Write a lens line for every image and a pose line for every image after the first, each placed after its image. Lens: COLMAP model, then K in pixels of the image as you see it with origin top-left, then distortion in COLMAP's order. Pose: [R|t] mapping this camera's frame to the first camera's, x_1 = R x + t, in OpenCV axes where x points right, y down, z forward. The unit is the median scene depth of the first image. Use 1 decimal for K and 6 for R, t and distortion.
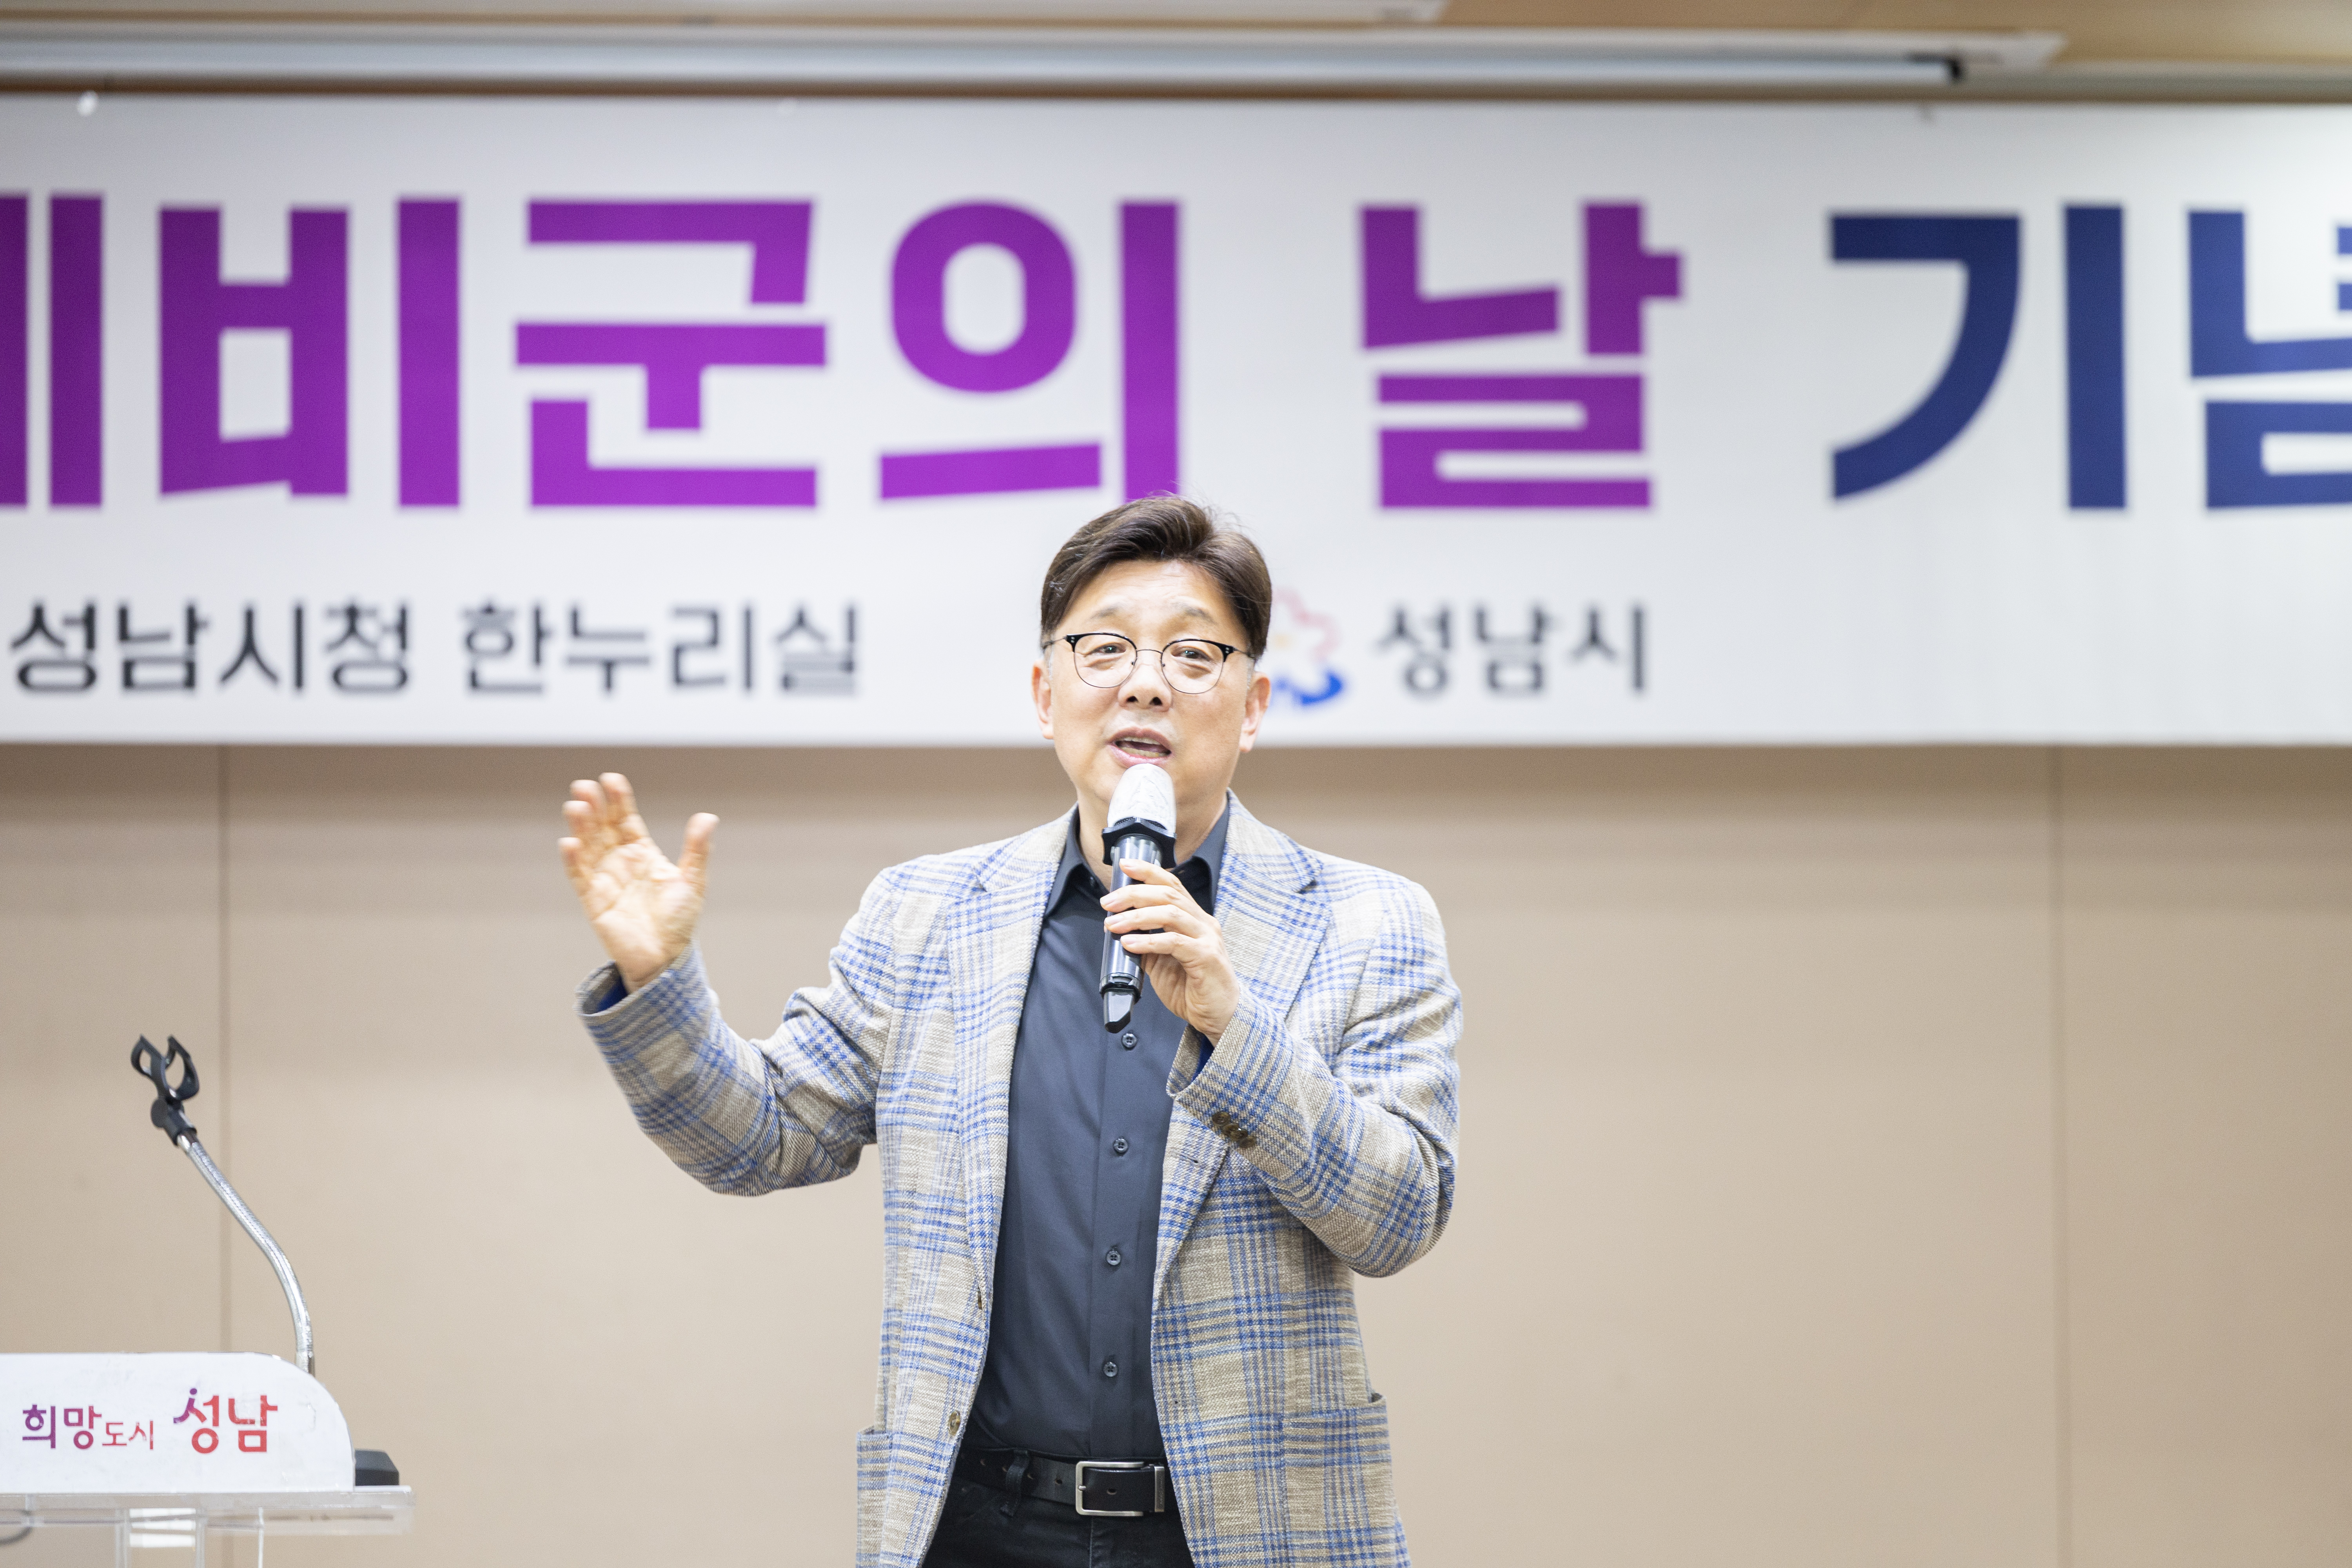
lens RADIAL K [[14619.7, 0, 1176.0], [0, 14619.7, 784.0], [0, 0, 1]] dist [0.317108, 1.563528]
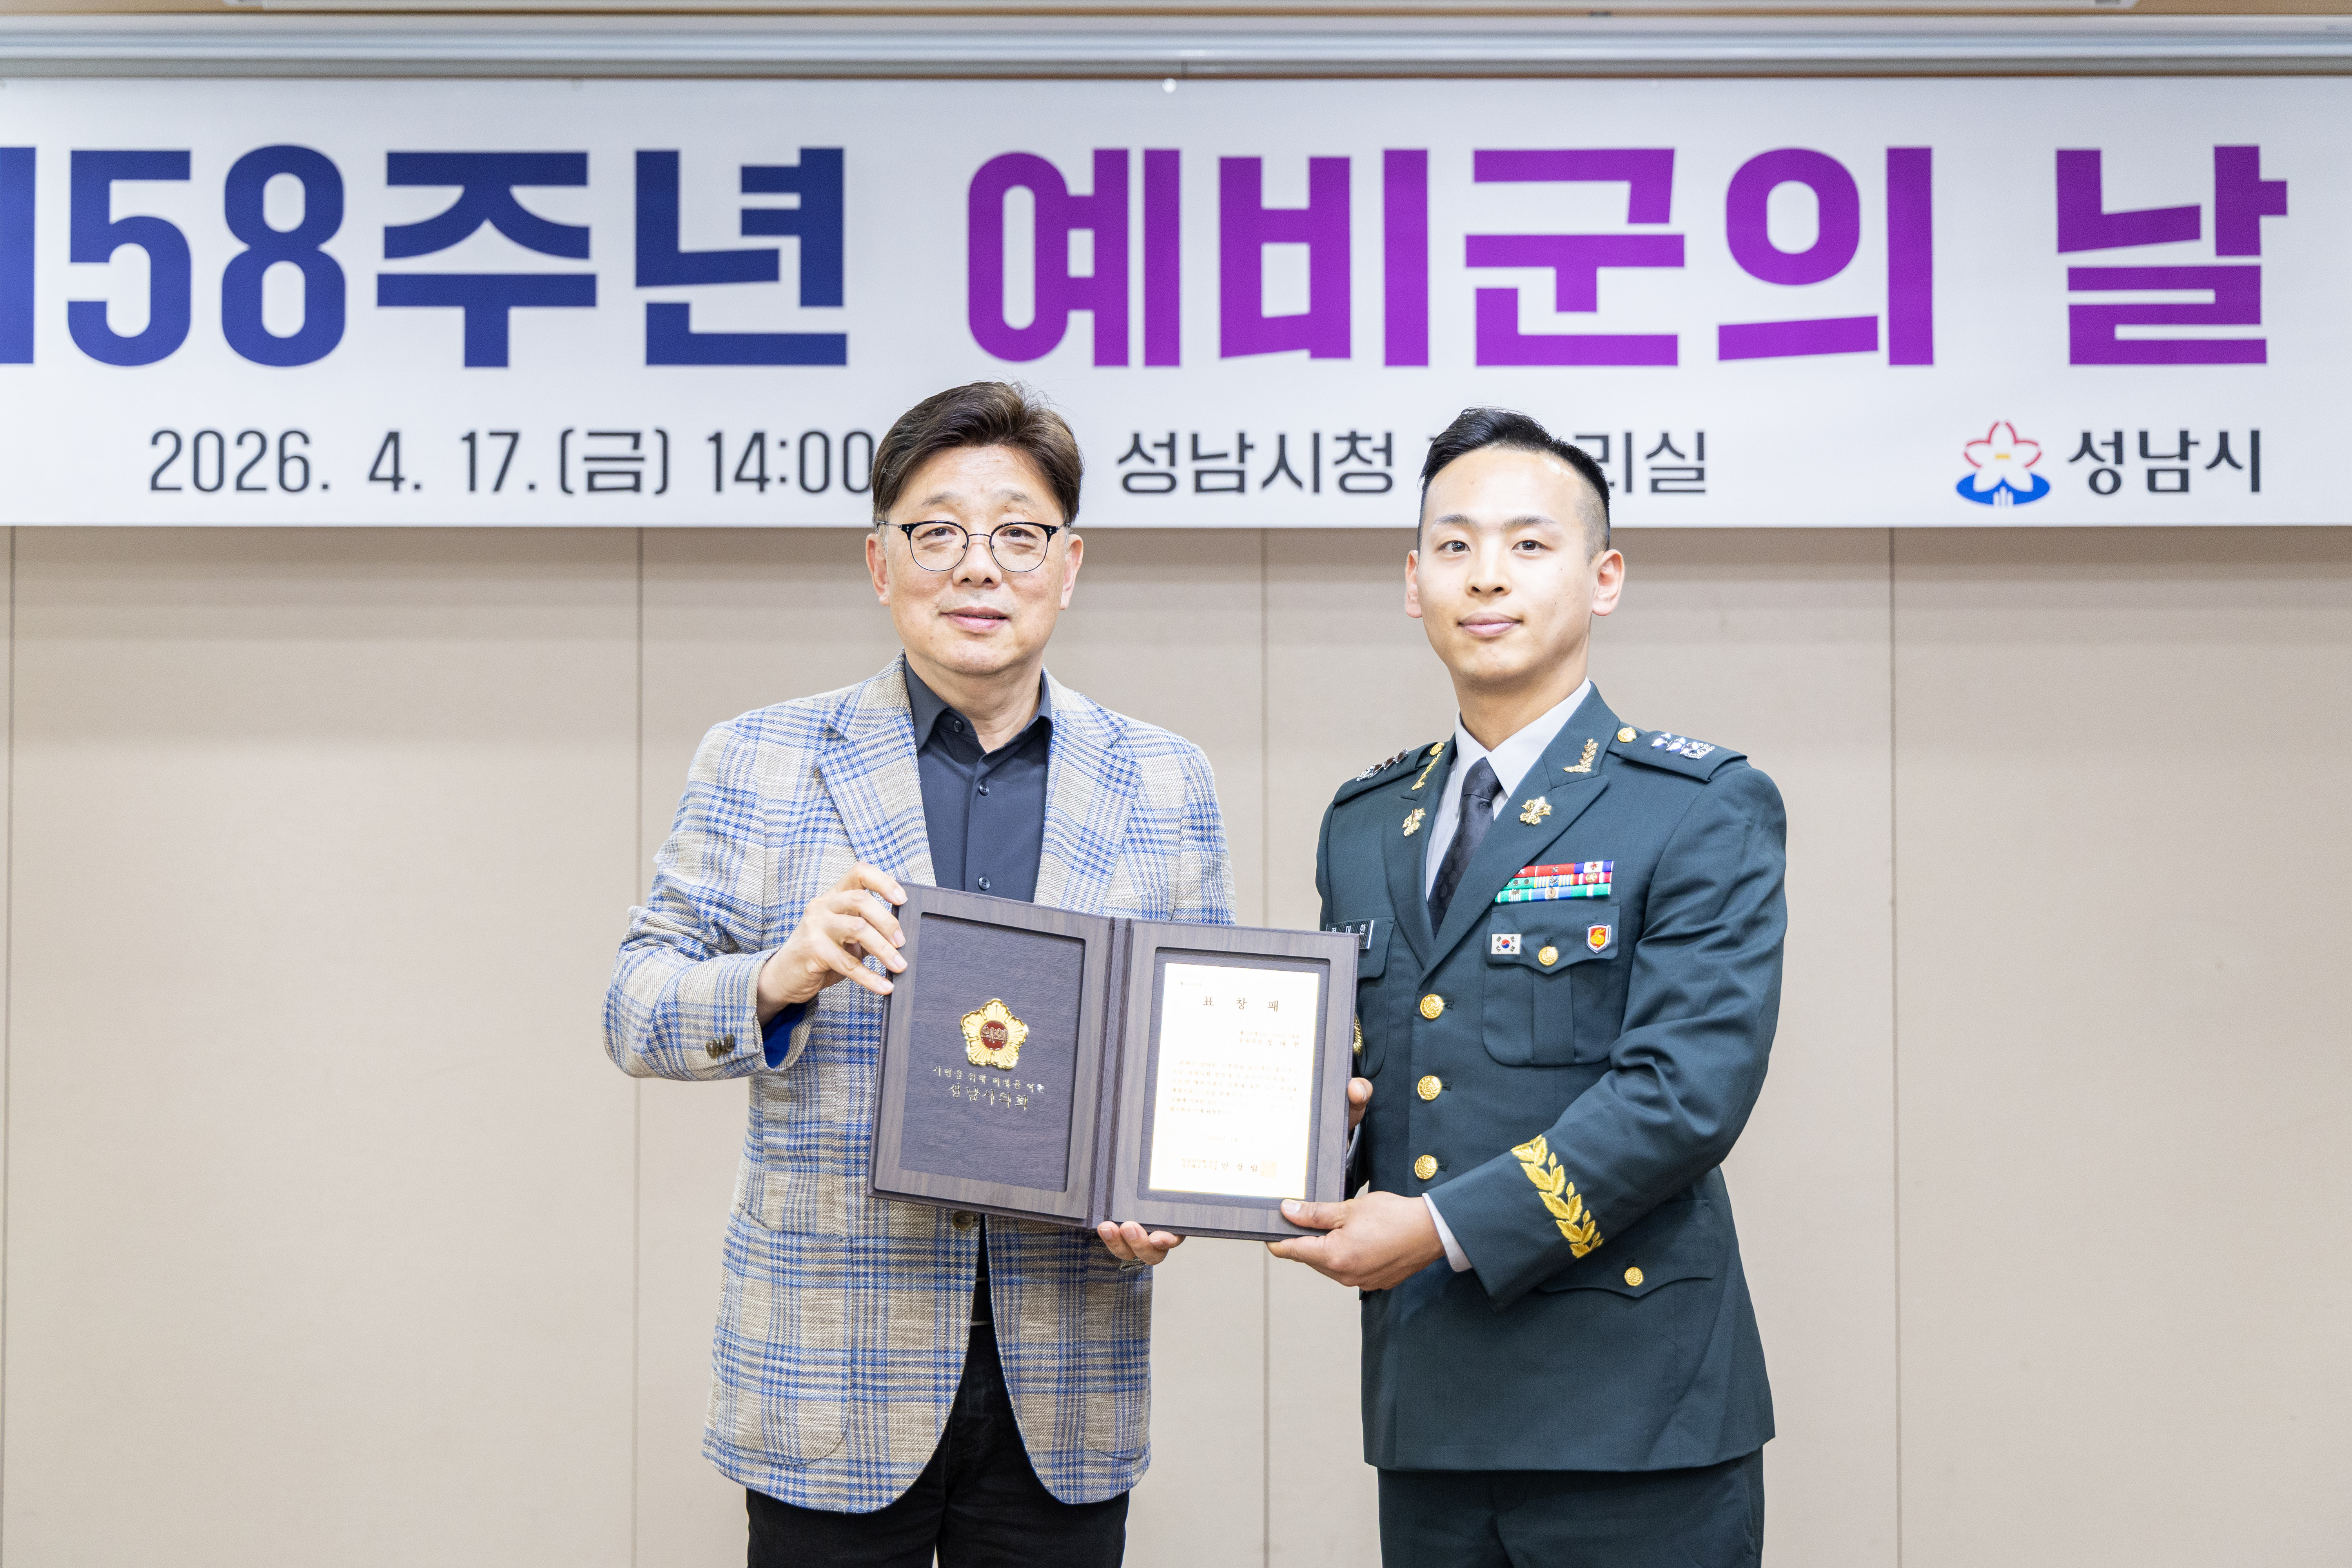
lens RADIAL K [[4714.3, 0, 1176.0], [0, 4714.3, 784.0], [0, 0, 1]] dist [0.111522, -0.283527]
pose [[0.999173, 0.001172, -0.040655, -0.072679], [0.000653, 0.998994, 0.044836, 0.001937], [0.040666, -0.044825, 0.998167, 0.708258]]
